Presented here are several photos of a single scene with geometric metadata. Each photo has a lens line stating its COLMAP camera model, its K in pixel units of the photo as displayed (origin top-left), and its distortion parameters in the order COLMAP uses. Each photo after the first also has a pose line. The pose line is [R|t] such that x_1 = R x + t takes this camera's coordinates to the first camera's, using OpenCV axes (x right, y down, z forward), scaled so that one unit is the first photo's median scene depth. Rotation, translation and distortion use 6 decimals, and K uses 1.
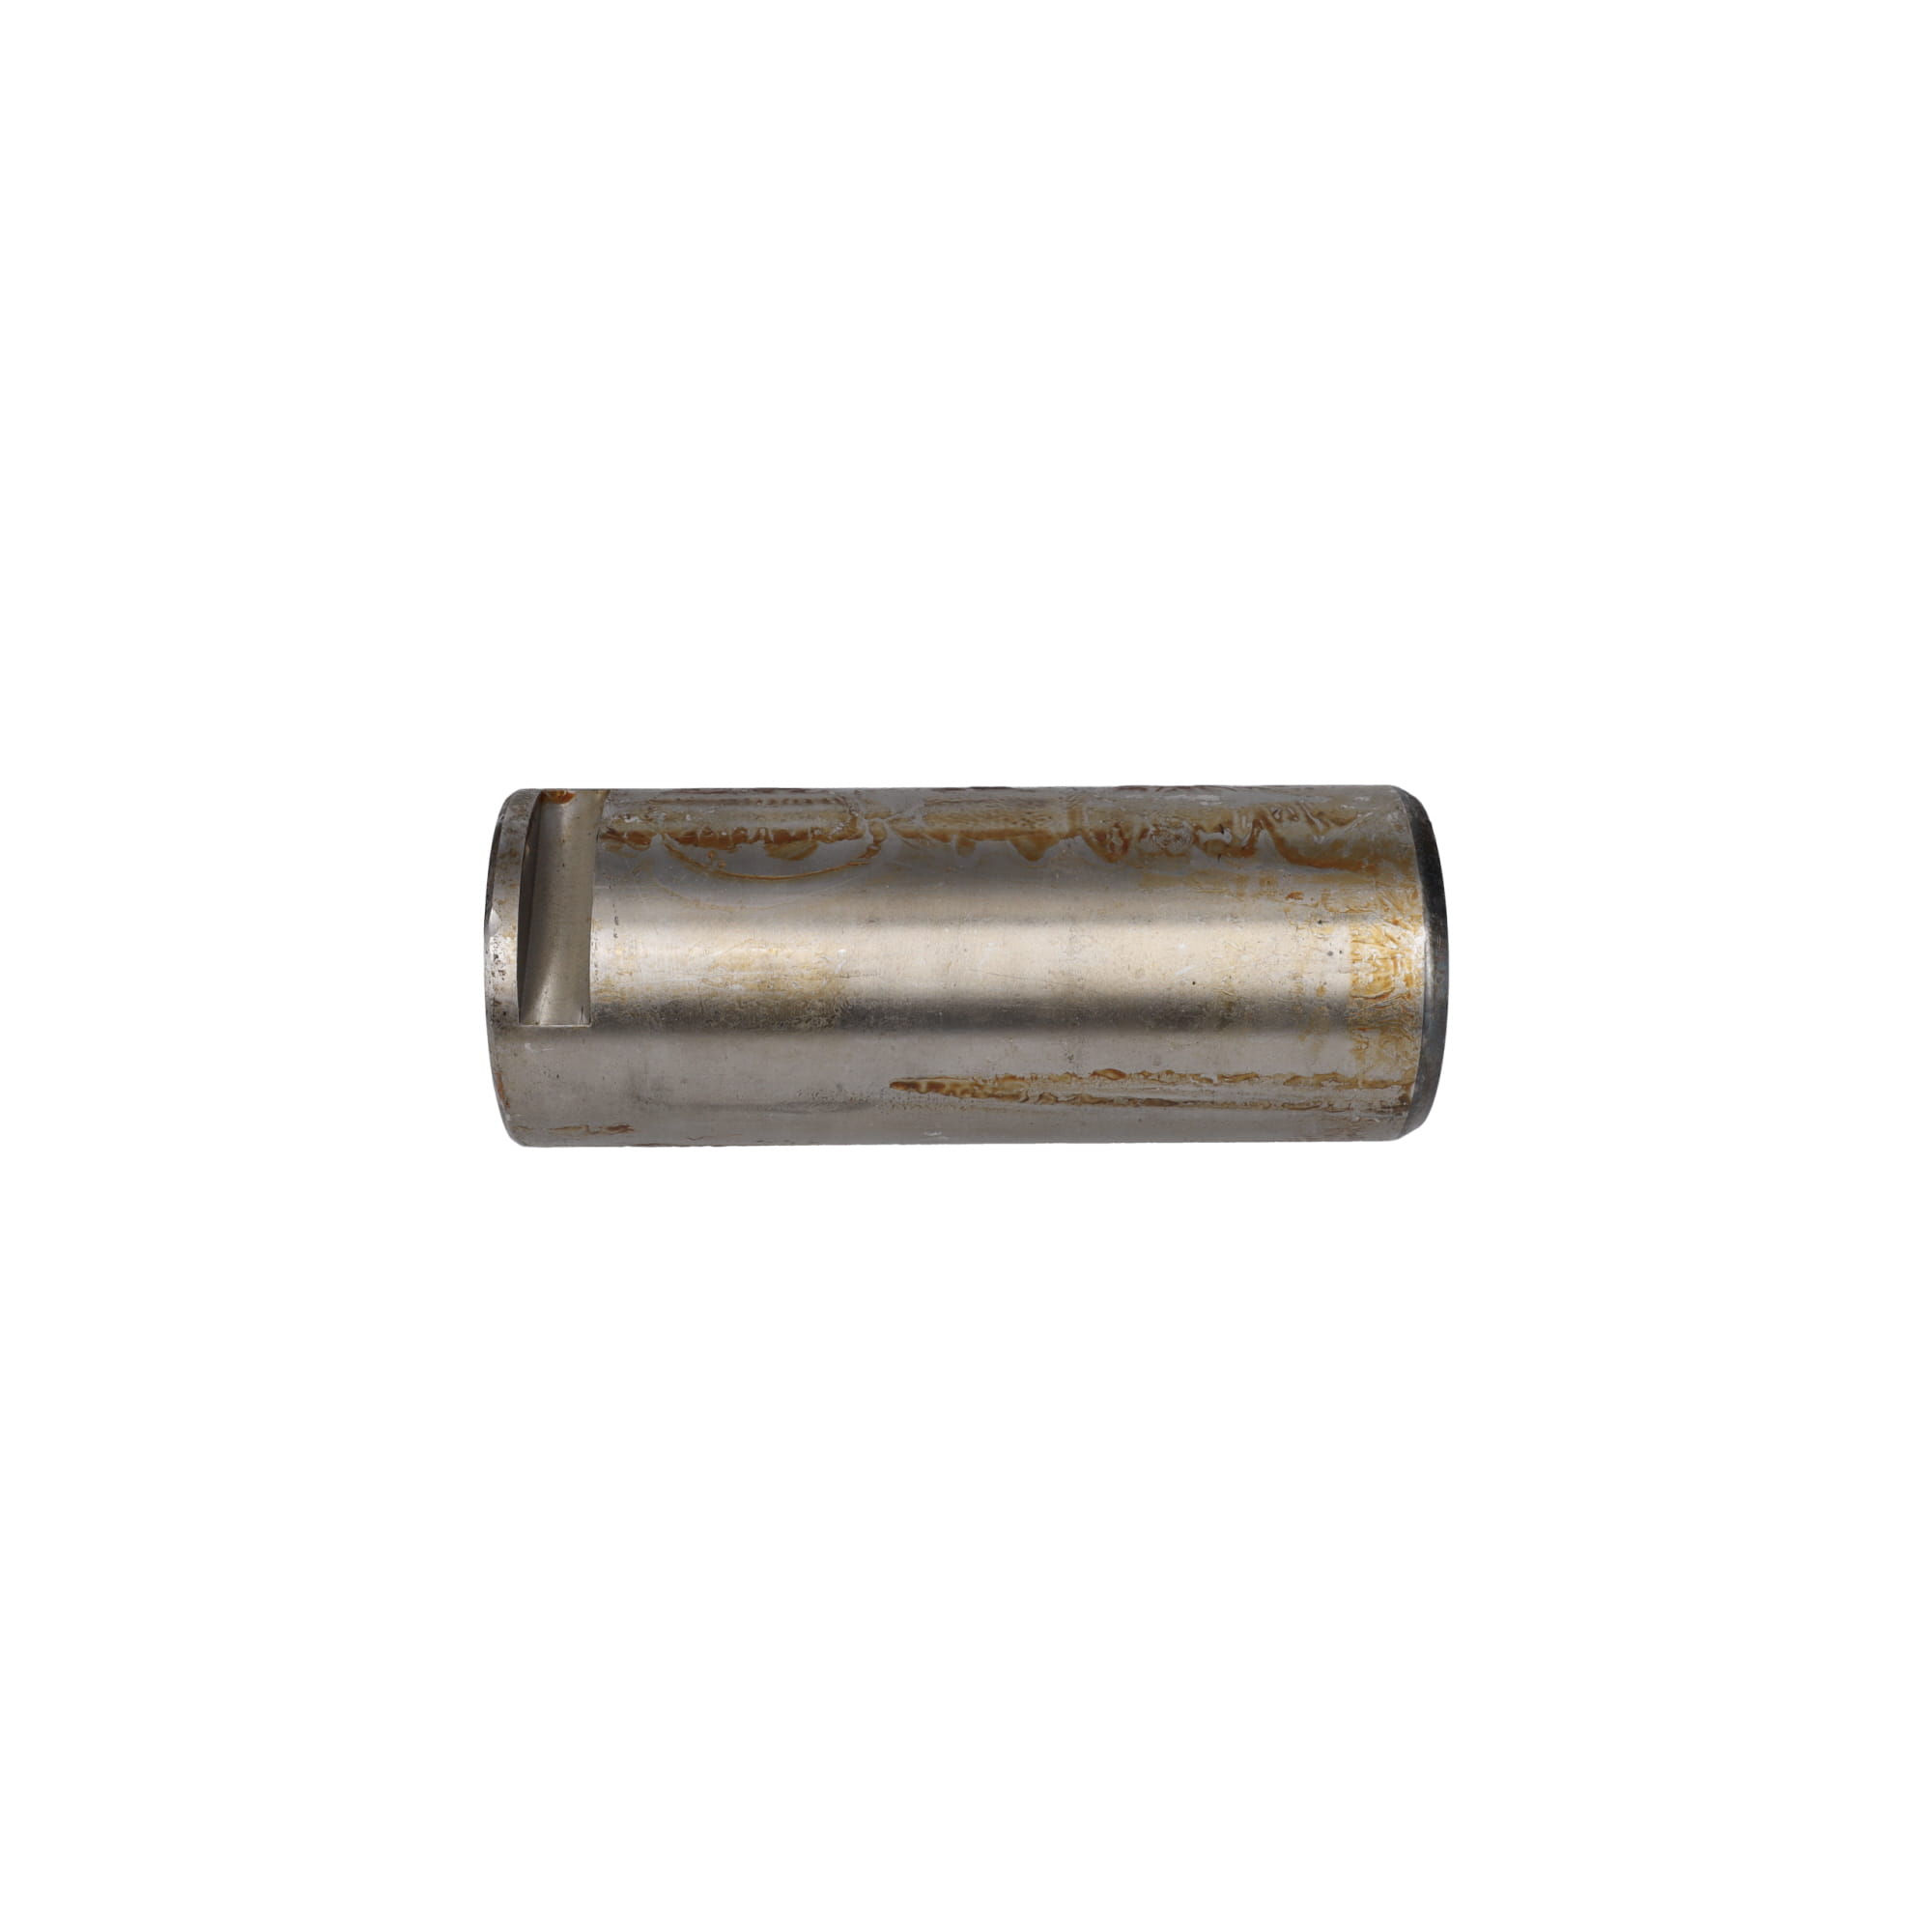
lens RADIAL K [[2399.4, 0, 958.6], [0, 2399.4, 965.1], [0, 0, 1]] dist [0.002177, 0.000000]
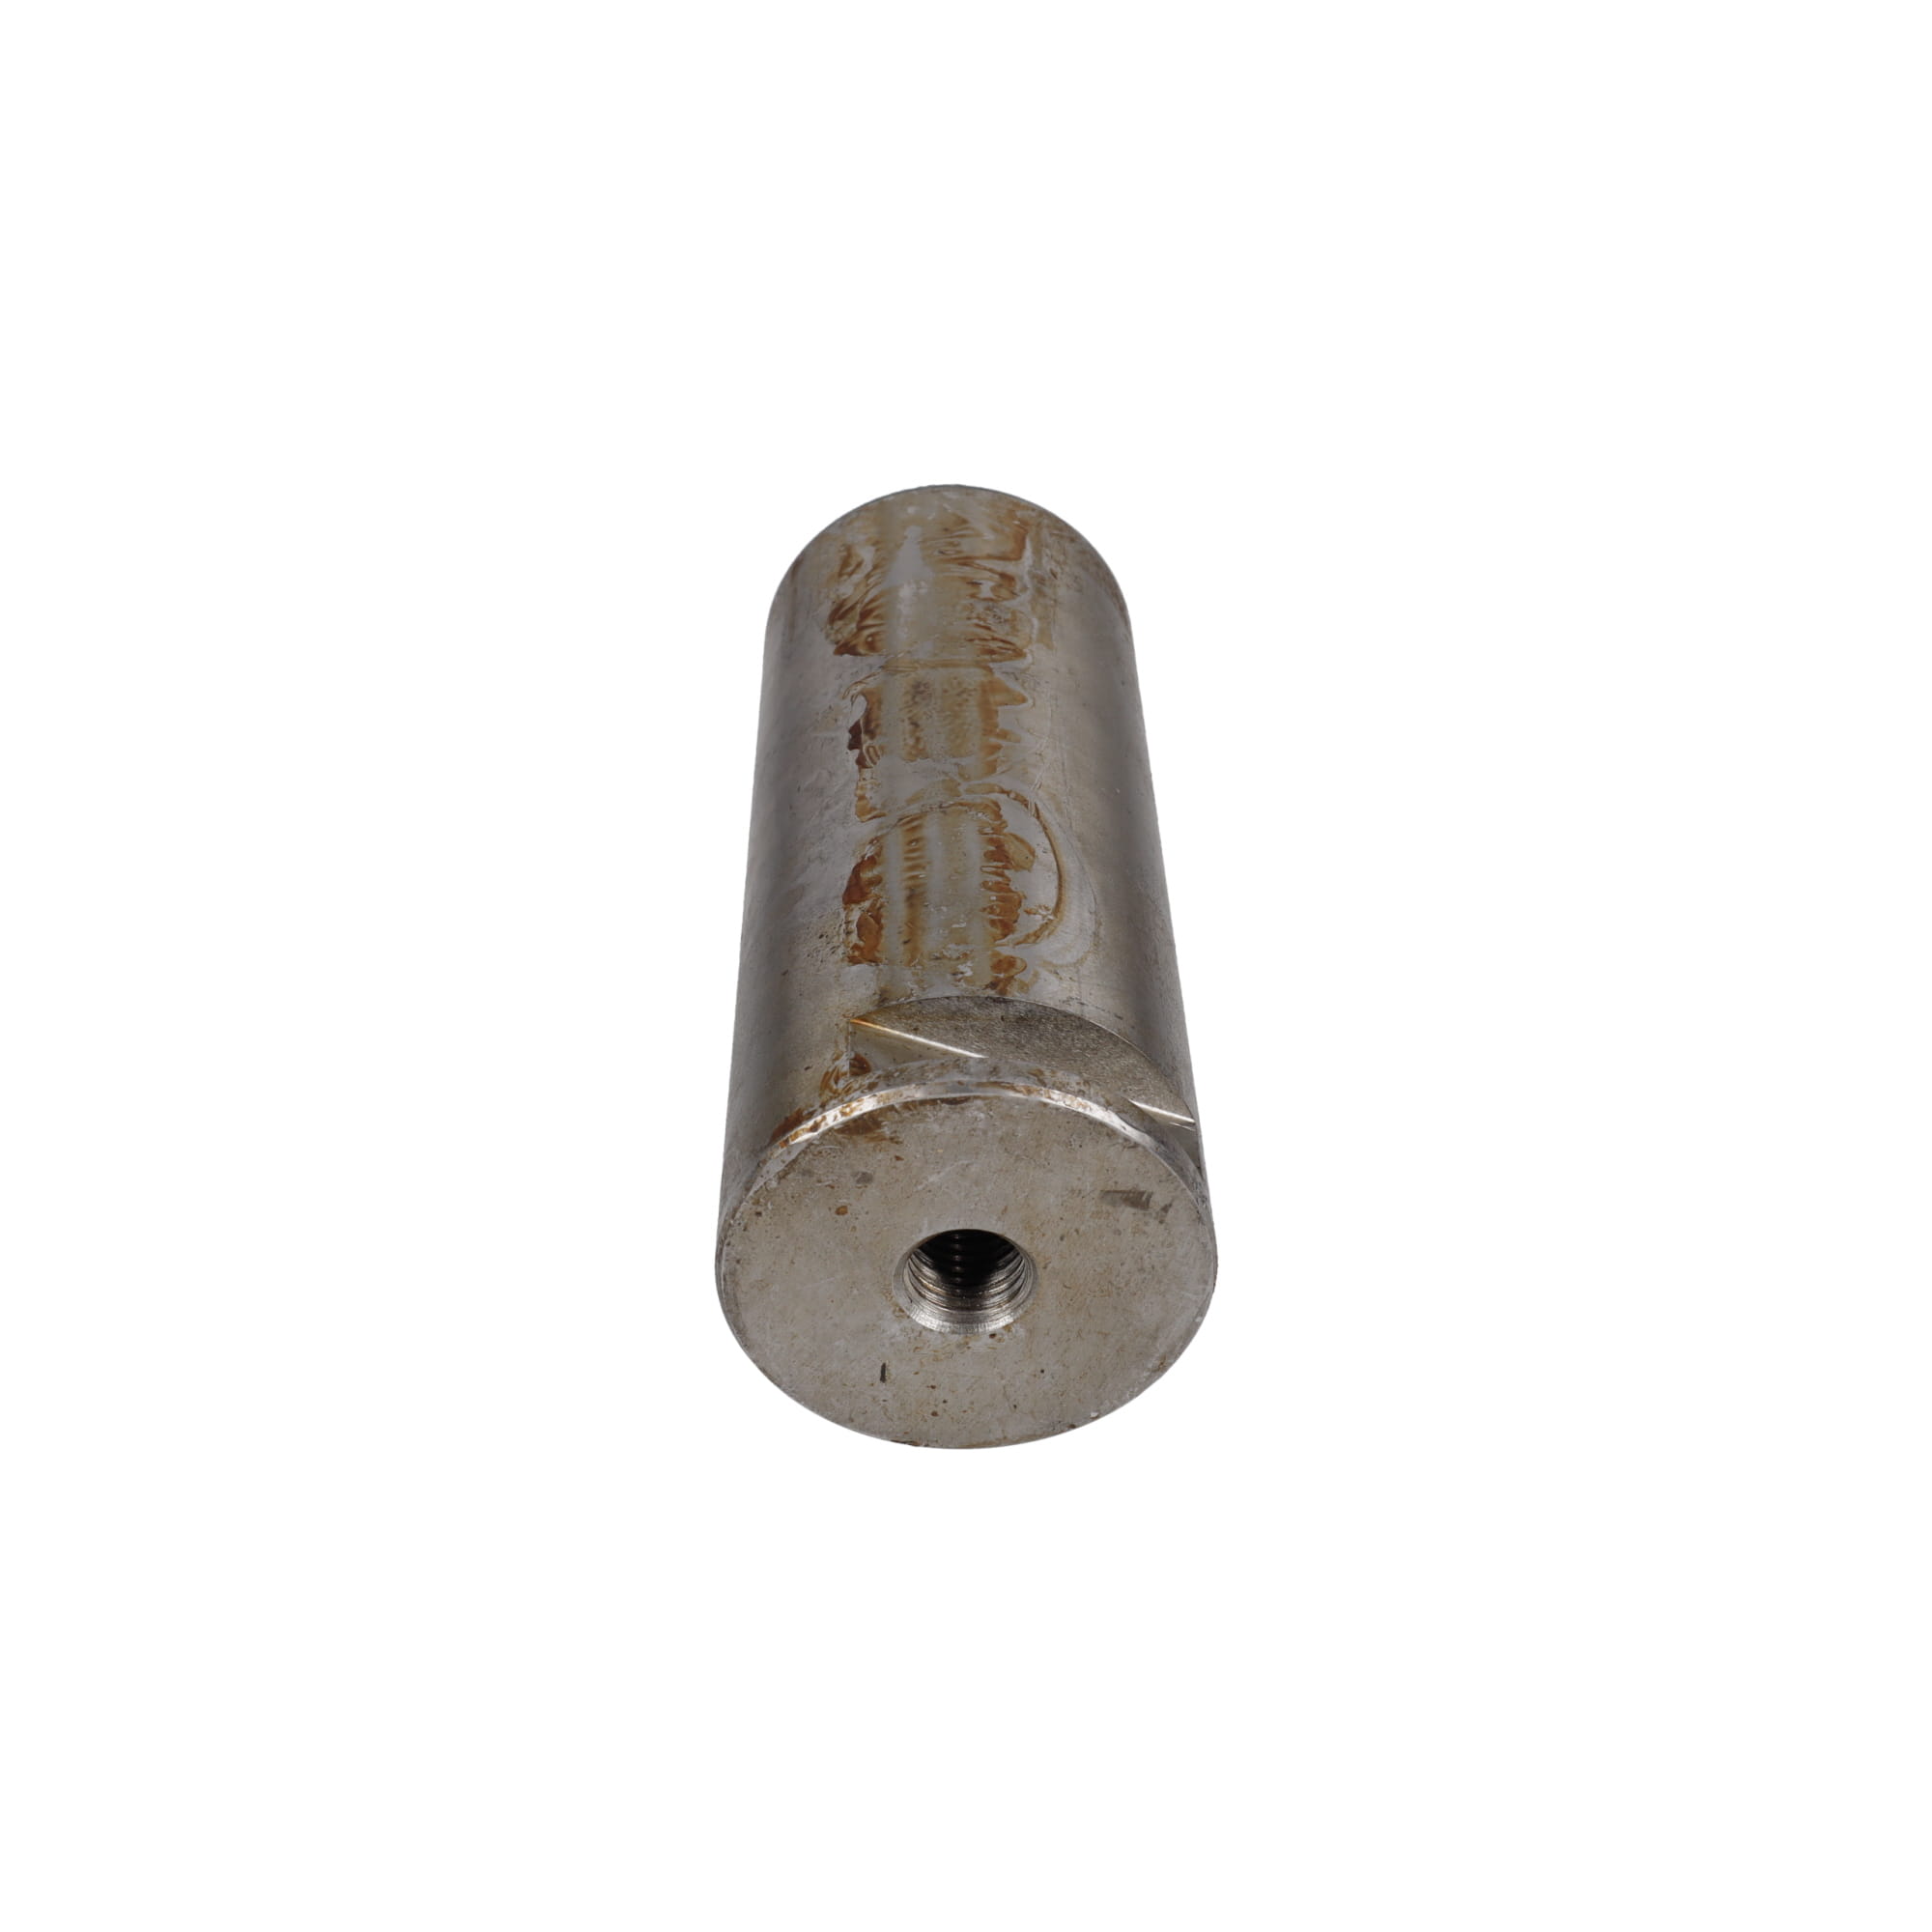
lens RADIAL K [[2593.7, 0, 961.4], [0, 2593.7, 961.9], [0, 0, 1]] dist [0.030026, 0.000000]
pose [[-0.001066, -0.610315, 0.792158, -0.779872], [0.604759, 0.630488, 0.486571, -0.459130], [-0.796408, 0.479584, 0.368421, 0.711101]]
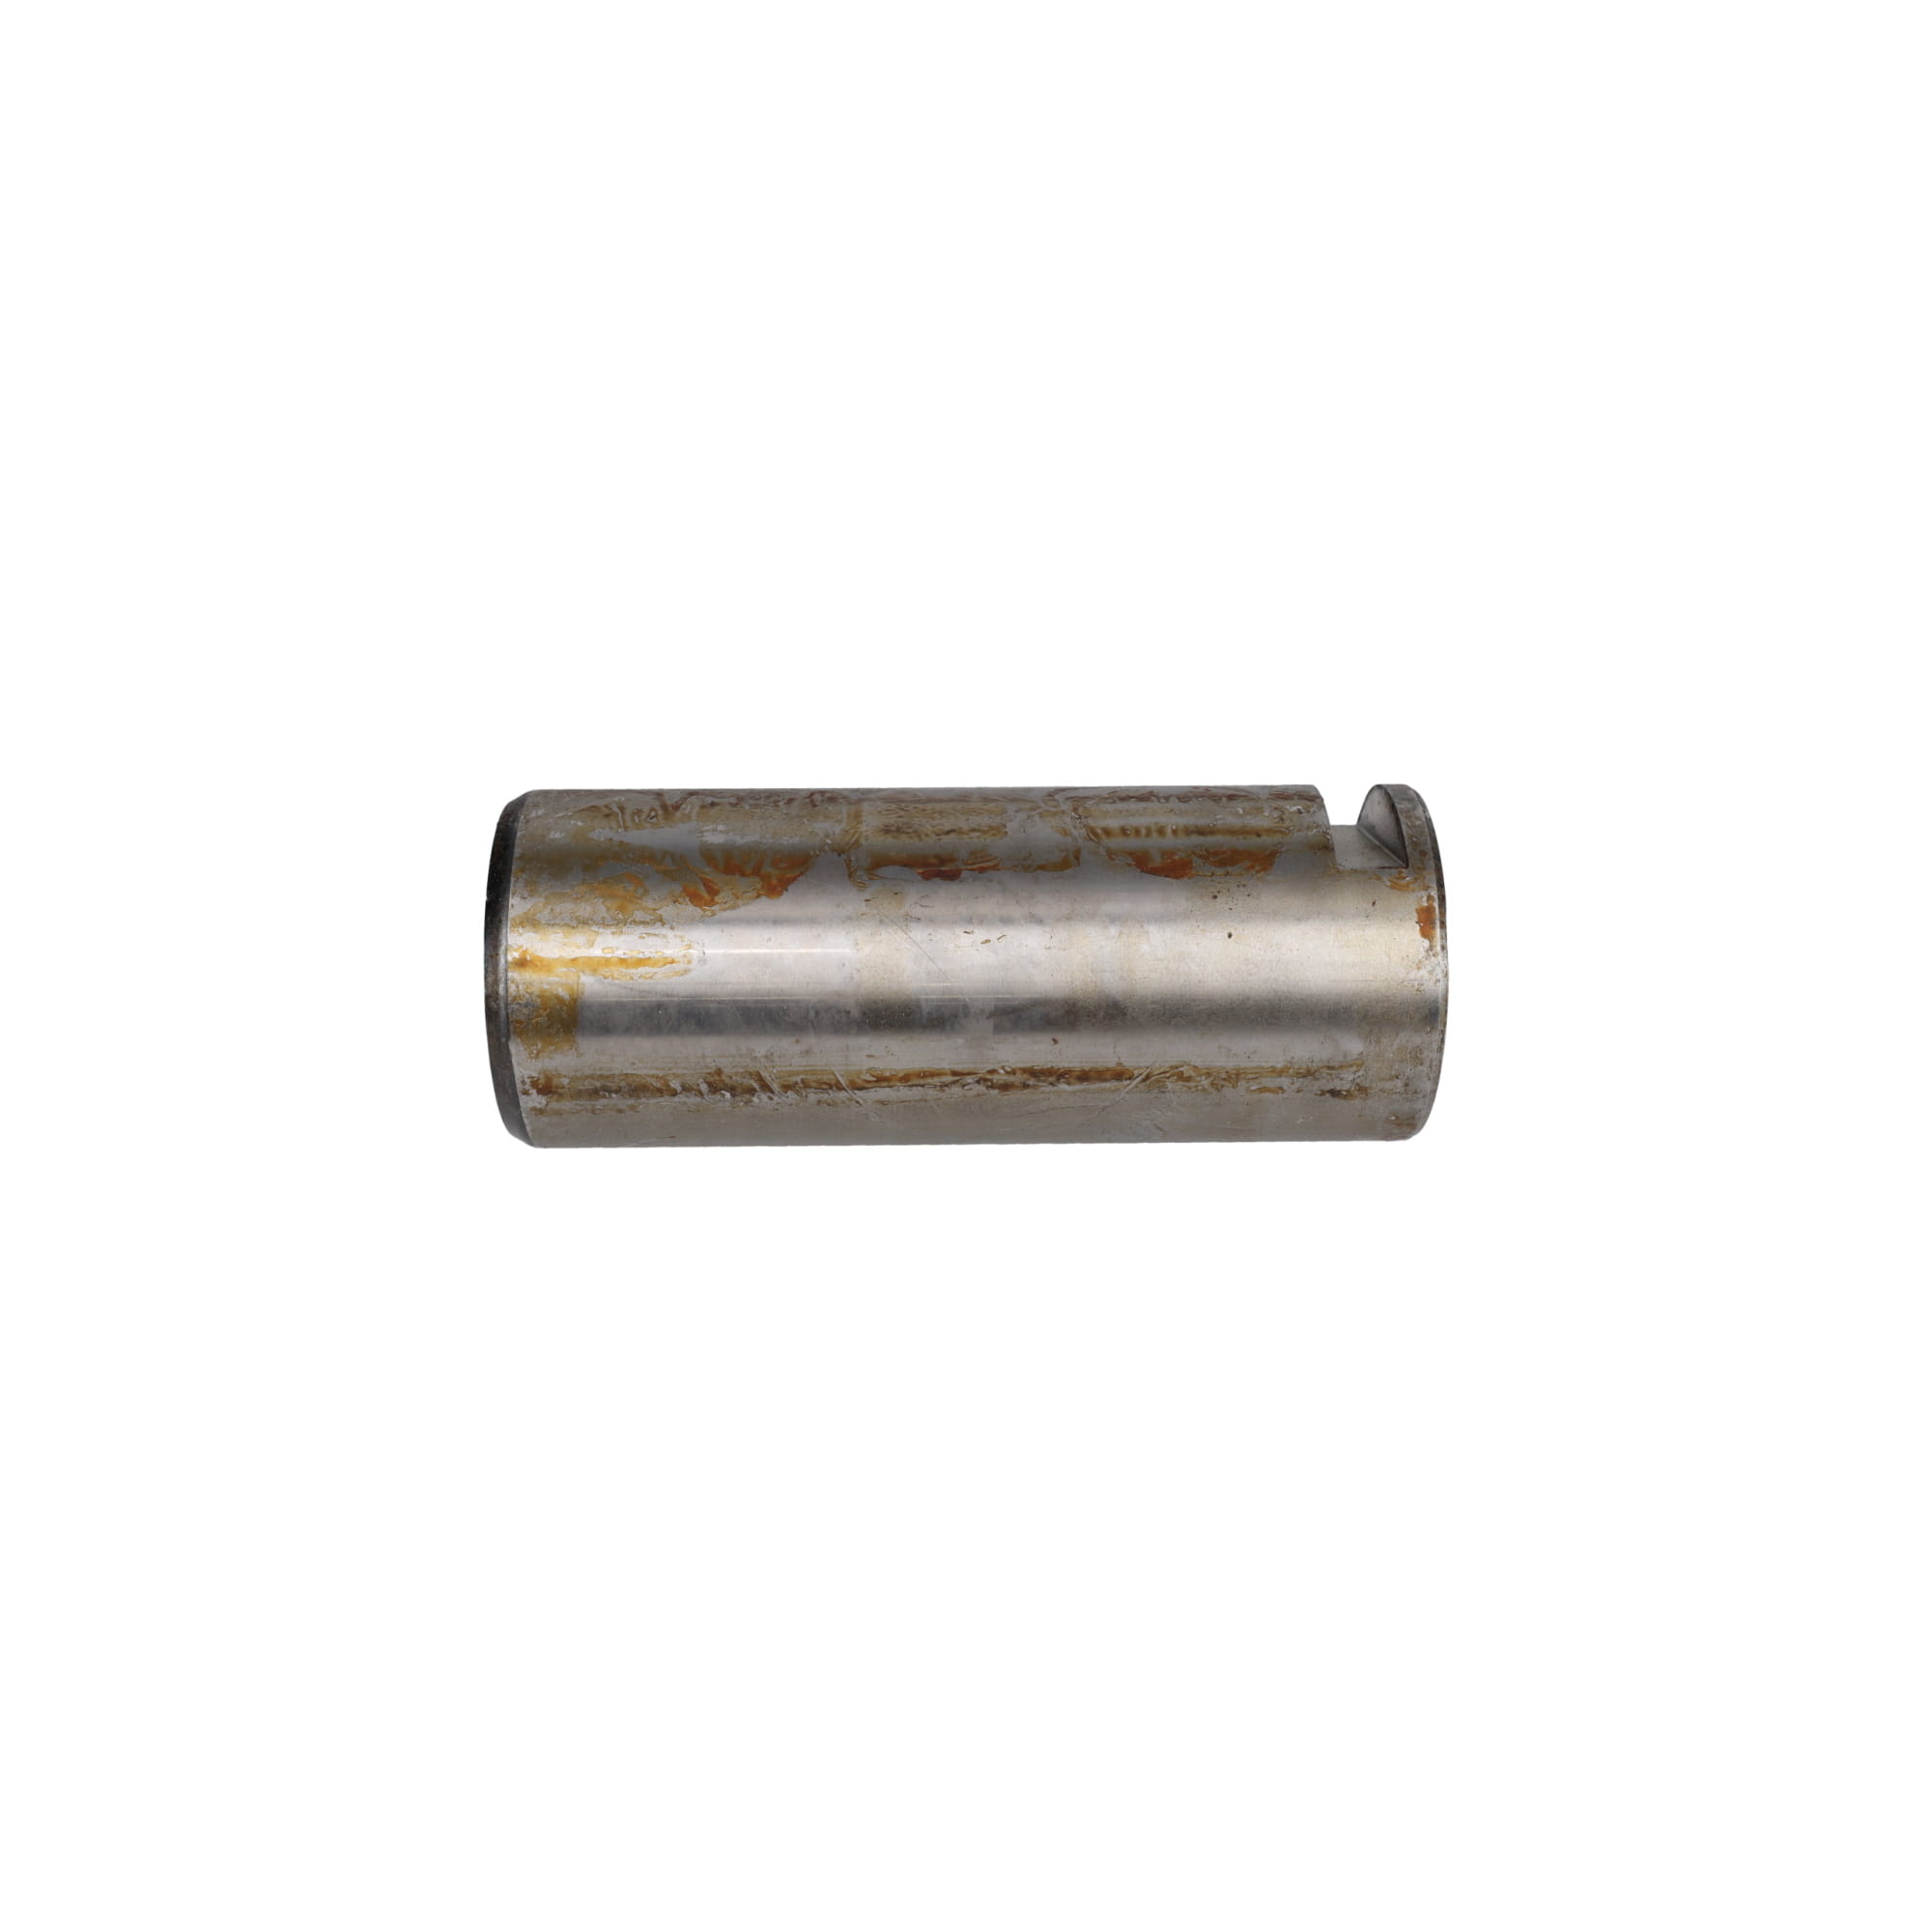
lens RADIAL K [[2399.4, 0, 965.5], [0, 2399.4, 962.3], [0, 0, 1]] dist [0.002177, 0.000000]
pose [[-0.999963, -0.007784, -0.003700, 0.005775], [-0.006030, 0.325146, 0.945645, -1.003760], [-0.006158, 0.945632, -0.325181, 1.404941]]
